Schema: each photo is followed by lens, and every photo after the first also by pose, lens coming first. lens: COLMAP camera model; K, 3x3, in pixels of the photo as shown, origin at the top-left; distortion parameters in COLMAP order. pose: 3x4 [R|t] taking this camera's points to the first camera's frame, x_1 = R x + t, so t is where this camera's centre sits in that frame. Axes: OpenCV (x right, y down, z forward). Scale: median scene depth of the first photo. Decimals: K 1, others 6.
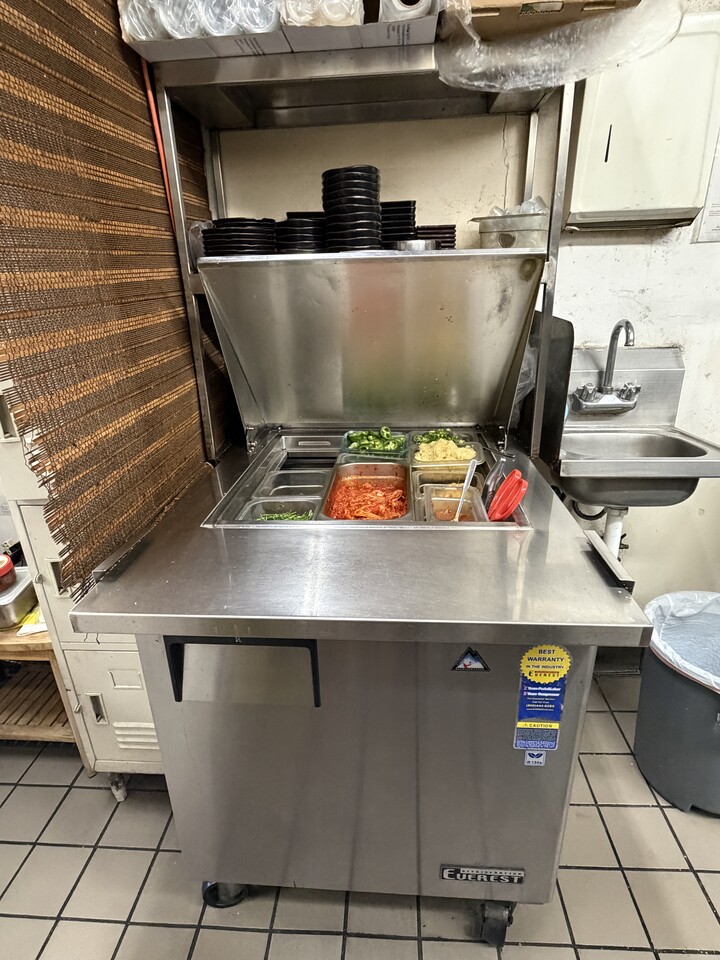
lens RADIAL K [[532.0, 0, 361.9], [0, 532.0, 479.8], [0, 0, 1]] dist [-0.004357, -0.000015]
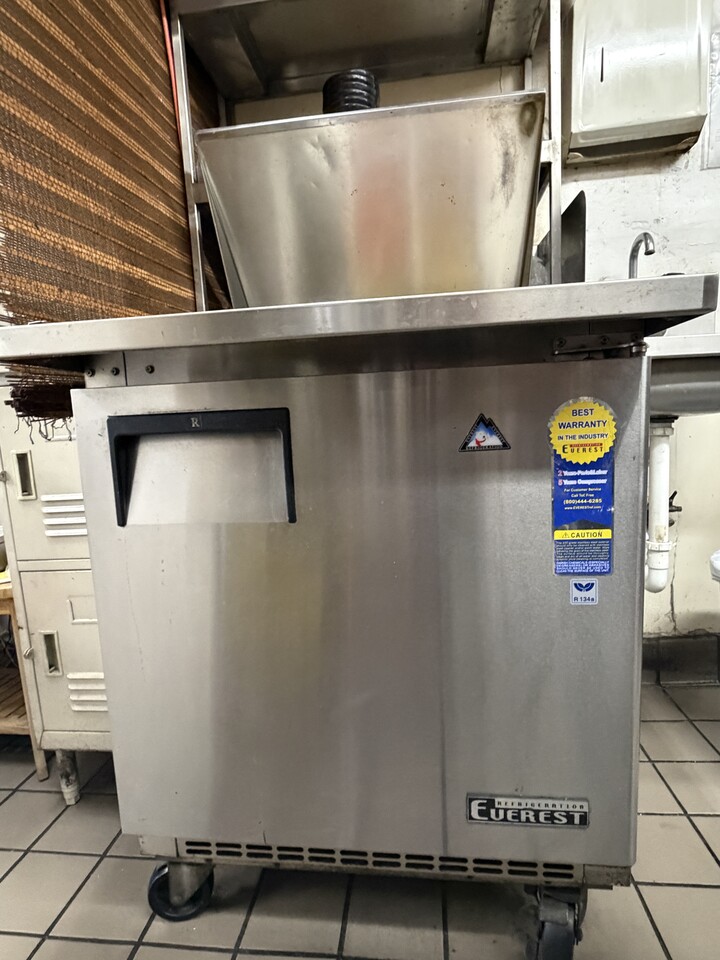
lens RADIAL K [[532.0, 0, 362.0], [0, 532.0, 479.4], [0, 0, 1]] dist [-0.004357, -0.000015]
pose [[0.998196, -0.016181, -0.057814, 0.057057], [0.001998, 0.971416, -0.237377, 0.484303], [0.060002, 0.236833, 0.969696, 0.205320]]
